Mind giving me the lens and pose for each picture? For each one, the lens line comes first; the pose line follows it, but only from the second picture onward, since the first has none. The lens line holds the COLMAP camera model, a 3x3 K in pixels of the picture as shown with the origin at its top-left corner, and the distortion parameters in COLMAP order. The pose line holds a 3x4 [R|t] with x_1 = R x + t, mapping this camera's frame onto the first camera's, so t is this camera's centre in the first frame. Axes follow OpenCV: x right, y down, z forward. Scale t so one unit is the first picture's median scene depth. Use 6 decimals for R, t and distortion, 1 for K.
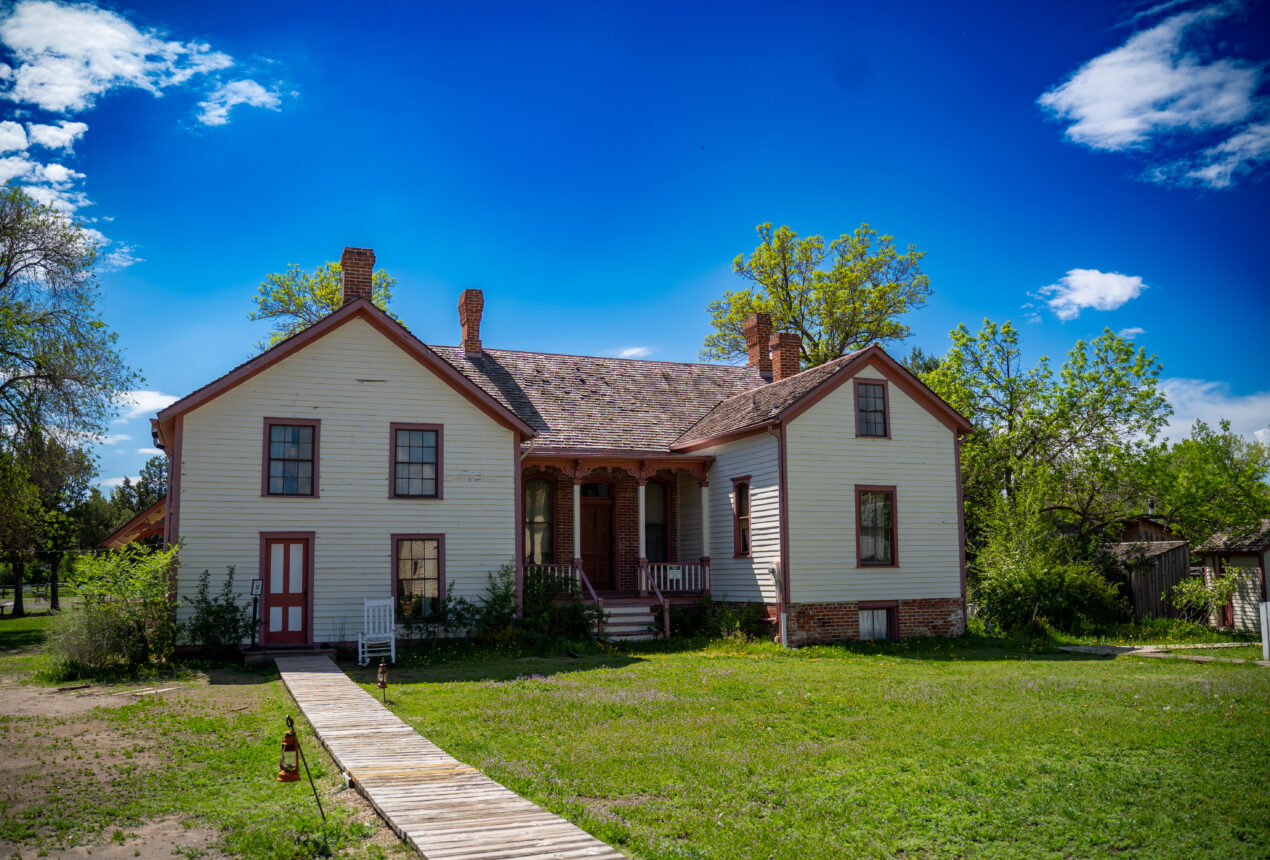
lens RADIAL K [[1000.8, 0, 625.6], [0, 1000.8, 434.8], [0, 0, 1]] dist [-0.091829, 0.062374]
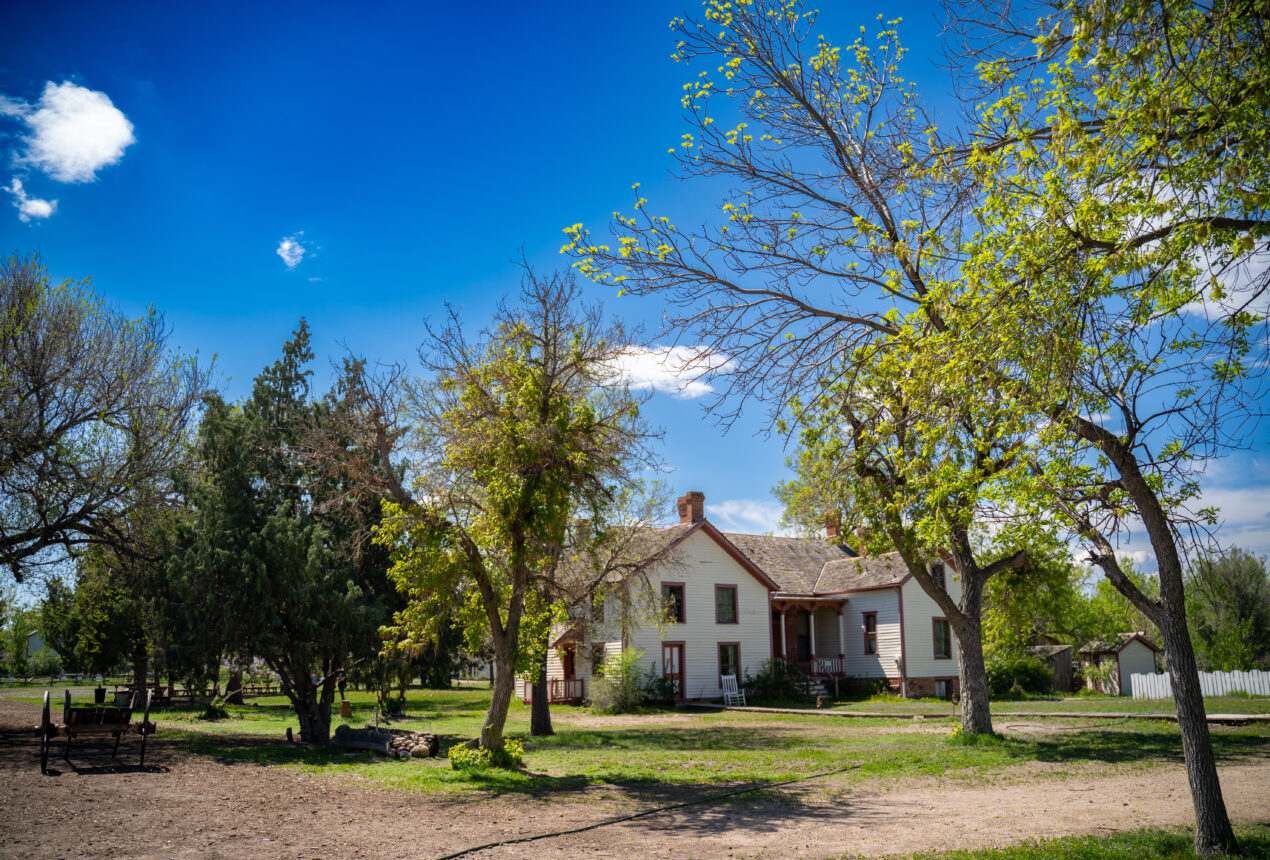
lens RADIAL K [[1000.8, 0, 640.2], [0, 1000.8, 429.8], [0, 0, 1]] dist [-0.091829, 0.062374]
pose [[0.986954, 0.041002, 0.155696, -0.656000], [-0.024889, 0.994260, -0.104058, -0.099210], [-0.159069, 0.098825, 0.982309, -0.868030]]
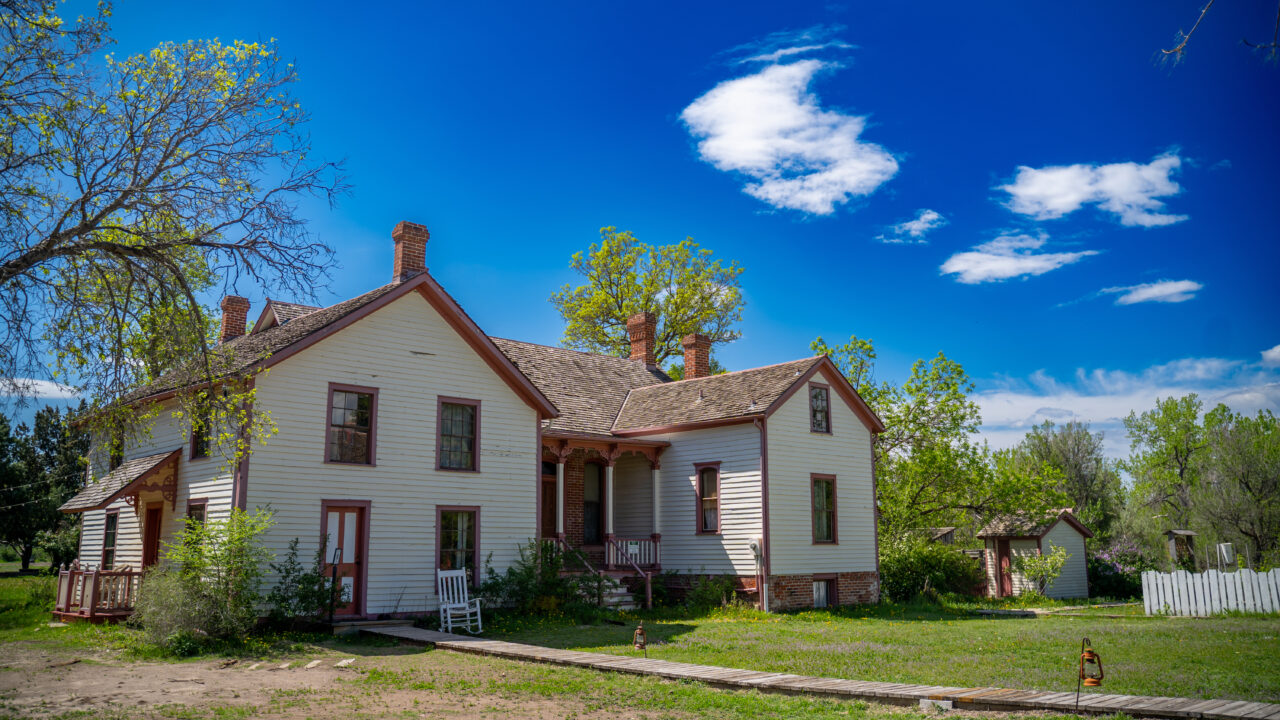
lens RADIAL K [[1025.4, 0, 639.7], [0, 1025.4, 304.6], [0, 0, 1]] dist [-0.092261, 0.027538]
pose [[0.926163, 0.097615, 0.364272, -0.411130], [-0.059458, 0.991636, -0.114557, 0.002759], [-0.372408, 0.084440, 0.924220, -0.054376]]
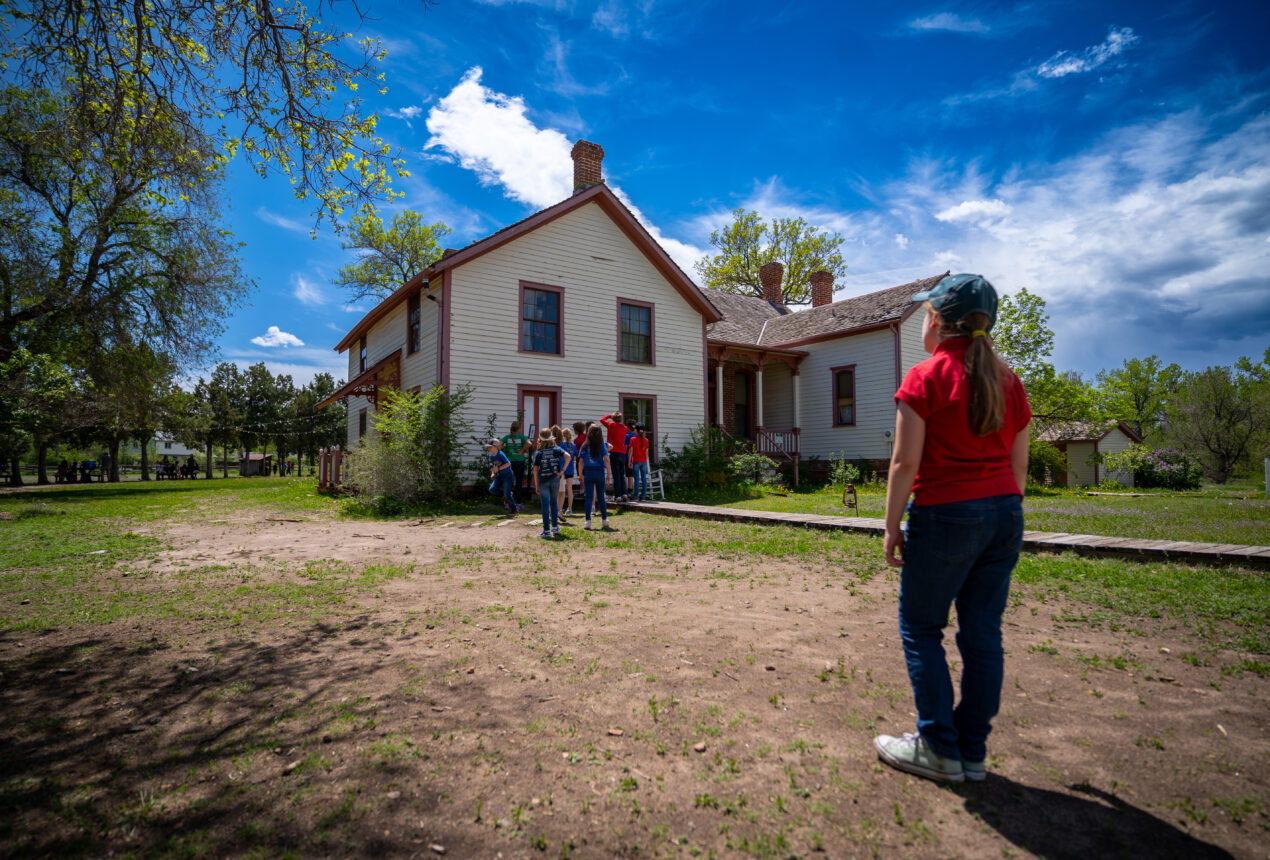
lens RADIAL K [[638.9, 0, 628.9], [0, 638.9, 433.1], [0, 0, 1]] dist [-0.060351, 0.000956]
pose [[0.975647, 0.024754, 0.217944, -0.357458], [-0.041245, 0.996591, 0.071445, 0.086224], [-0.215432, -0.078694, 0.973343, 0.251667]]
